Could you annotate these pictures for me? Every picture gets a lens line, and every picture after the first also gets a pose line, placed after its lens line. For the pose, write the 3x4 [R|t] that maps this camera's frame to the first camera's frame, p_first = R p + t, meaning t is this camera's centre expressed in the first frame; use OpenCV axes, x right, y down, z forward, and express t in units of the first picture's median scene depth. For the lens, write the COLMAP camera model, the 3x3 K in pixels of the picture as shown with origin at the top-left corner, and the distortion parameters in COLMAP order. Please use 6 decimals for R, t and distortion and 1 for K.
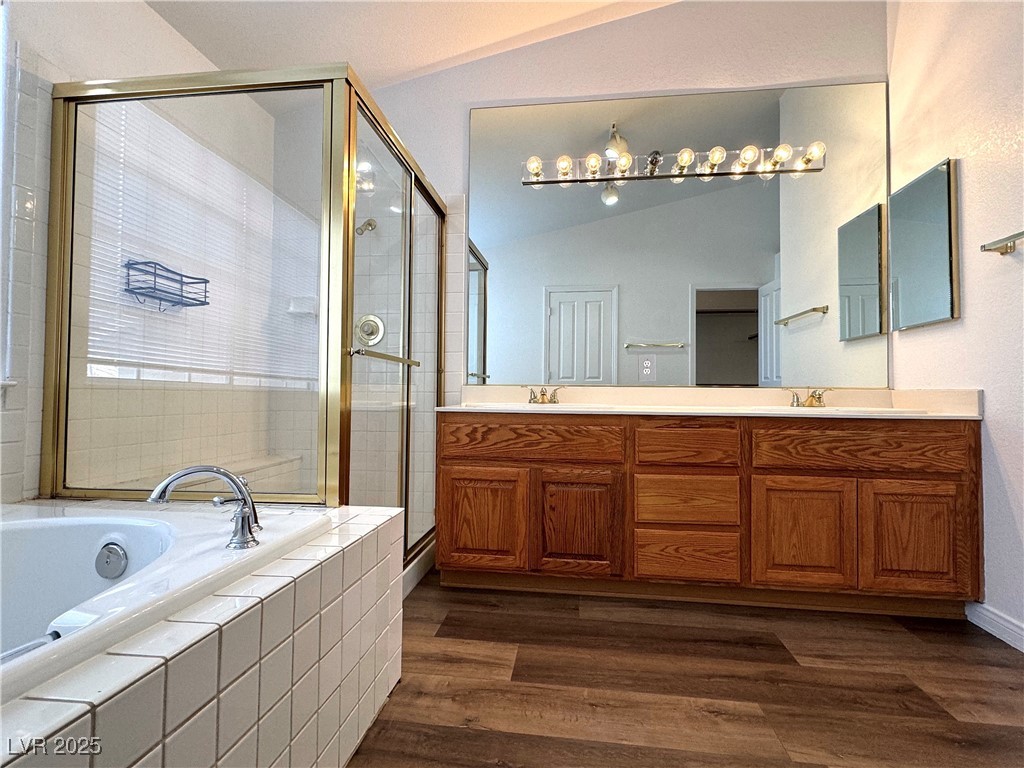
lens RADIAL K [[501.7, 0, 507.6], [0, 501.7, 380.2], [0, 0, 1]] dist [-0.001070, 0.000639]
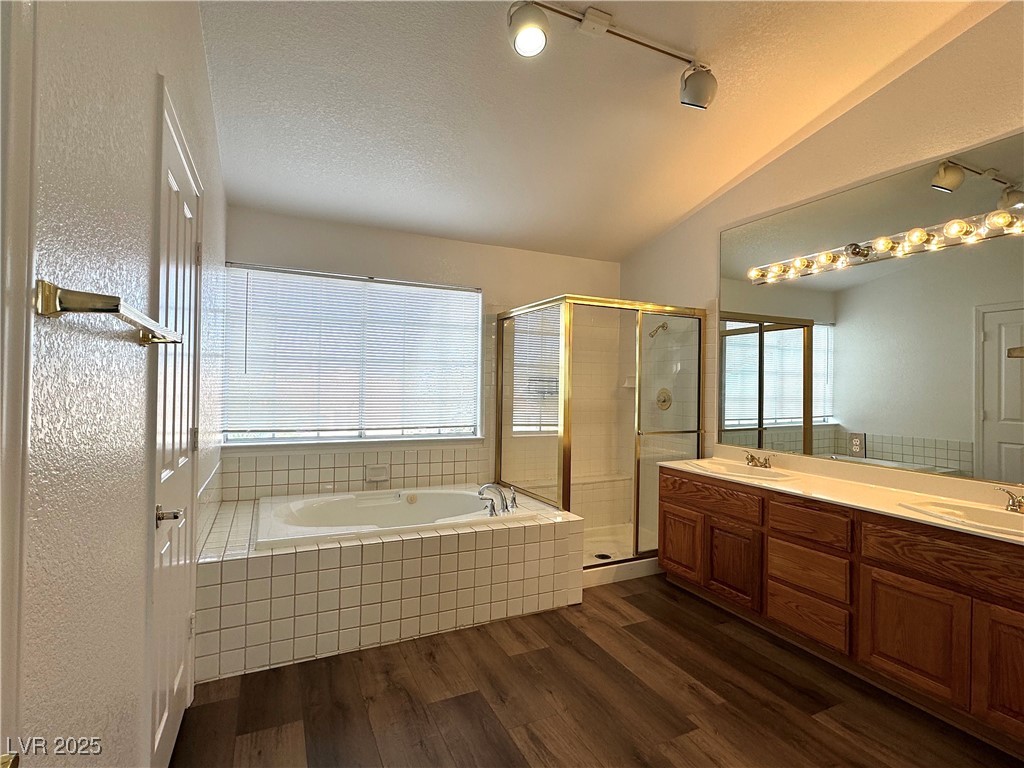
lens RADIAL K [[501.7, 0, 518.2], [0, 501.7, 378.4], [0, 0, 1]] dist [-0.001070, 0.000639]
pose [[0.555932, -0.011759, -0.831144, 0.989450], [0.014963, 0.999879, -0.004137, -0.223000], [0.831093, -0.010137, 0.556041, -0.233314]]
